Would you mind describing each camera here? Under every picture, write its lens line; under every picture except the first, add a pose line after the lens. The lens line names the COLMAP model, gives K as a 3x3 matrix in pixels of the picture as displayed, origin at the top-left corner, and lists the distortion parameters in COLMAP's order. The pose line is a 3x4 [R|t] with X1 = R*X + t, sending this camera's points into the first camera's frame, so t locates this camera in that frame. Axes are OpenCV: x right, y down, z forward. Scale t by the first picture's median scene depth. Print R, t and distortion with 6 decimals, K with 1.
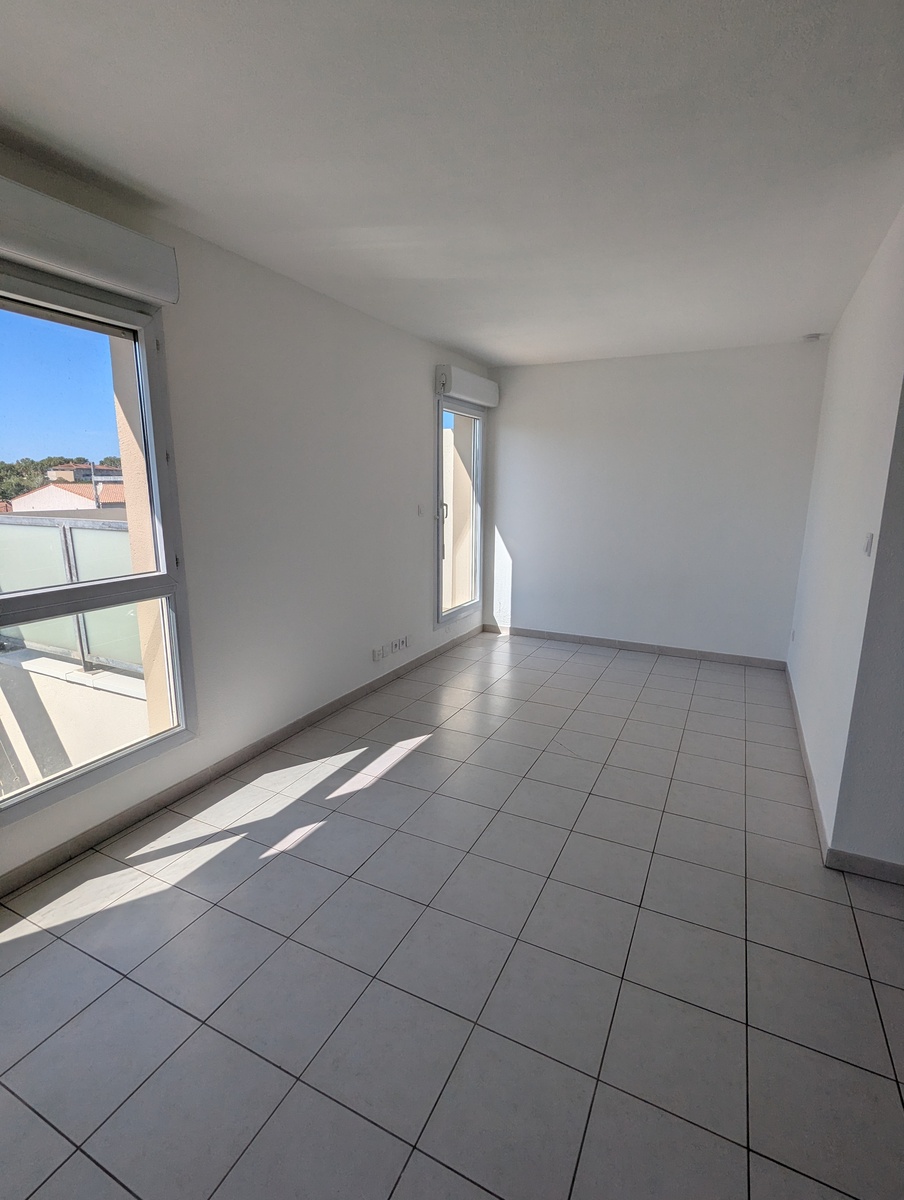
lens RADIAL K [[571.0, 0, 454.0], [0, 571.0, 601.4], [0, 0, 1]] dist [0.002688, 0.000209]
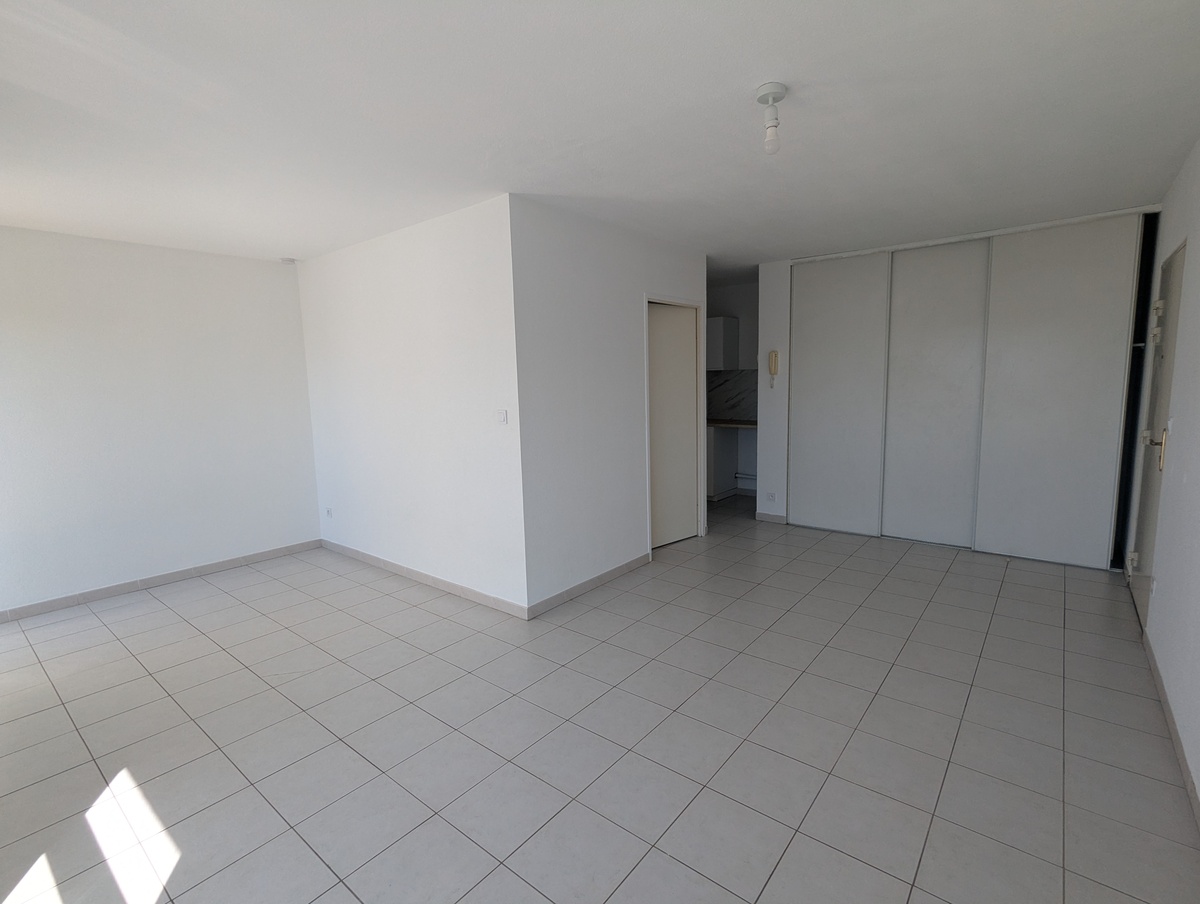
lens RADIAL K [[571.0, 0, 601.9], [0, 571.0, 452.8], [0, 0, 1]] dist [0.002688, 0.000209]
pose [[0.217820, -0.141570, 0.965667, -0.352124], [0.219734, 0.971135, 0.092807, -0.040827], [-0.950932, 0.191975, 0.242640, 0.154248]]
